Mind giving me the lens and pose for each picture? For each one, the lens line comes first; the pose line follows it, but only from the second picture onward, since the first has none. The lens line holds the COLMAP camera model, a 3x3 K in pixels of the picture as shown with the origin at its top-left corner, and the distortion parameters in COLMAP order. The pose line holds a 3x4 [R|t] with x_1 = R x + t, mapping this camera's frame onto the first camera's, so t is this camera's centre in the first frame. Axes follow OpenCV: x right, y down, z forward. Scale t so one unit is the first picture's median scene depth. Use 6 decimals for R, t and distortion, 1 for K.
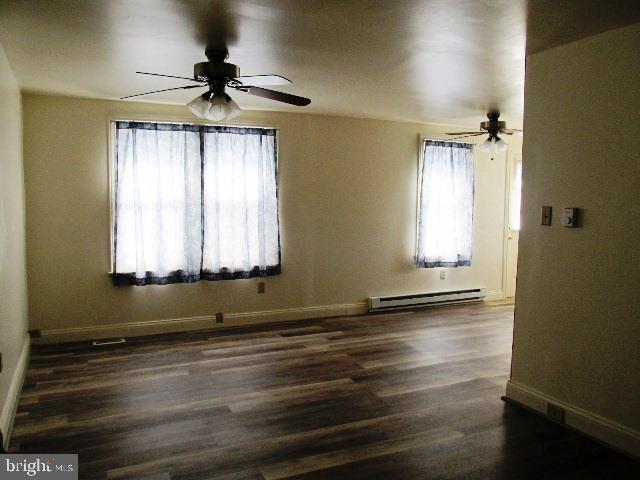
lens RADIAL K [[529.9, 0, 320.7], [0, 529.9, 237.8], [0, 0, 1]] dist [-0.020725, -0.003341]
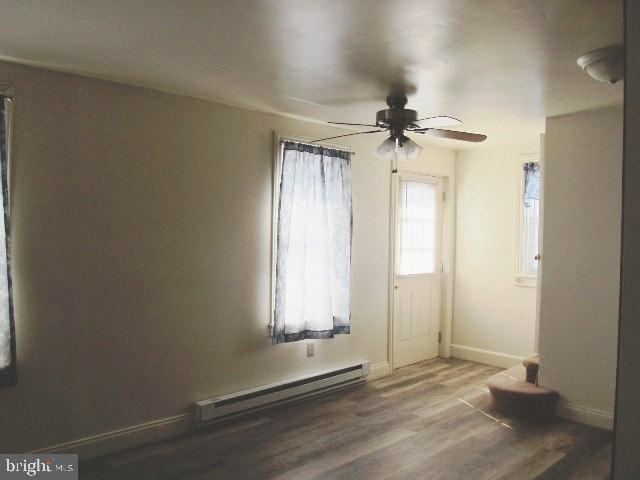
lens RADIAL K [[529.9, 0, 318.4], [0, 529.9, 238.4], [0, 0, 1]] dist [-0.020725, -0.003341]
pose [[0.949833, -0.004218, 0.312728, 0.037335], [0.021997, 0.998334, -0.053347, -0.032974], [-0.311982, 0.057550, 0.948343, 0.384061]]
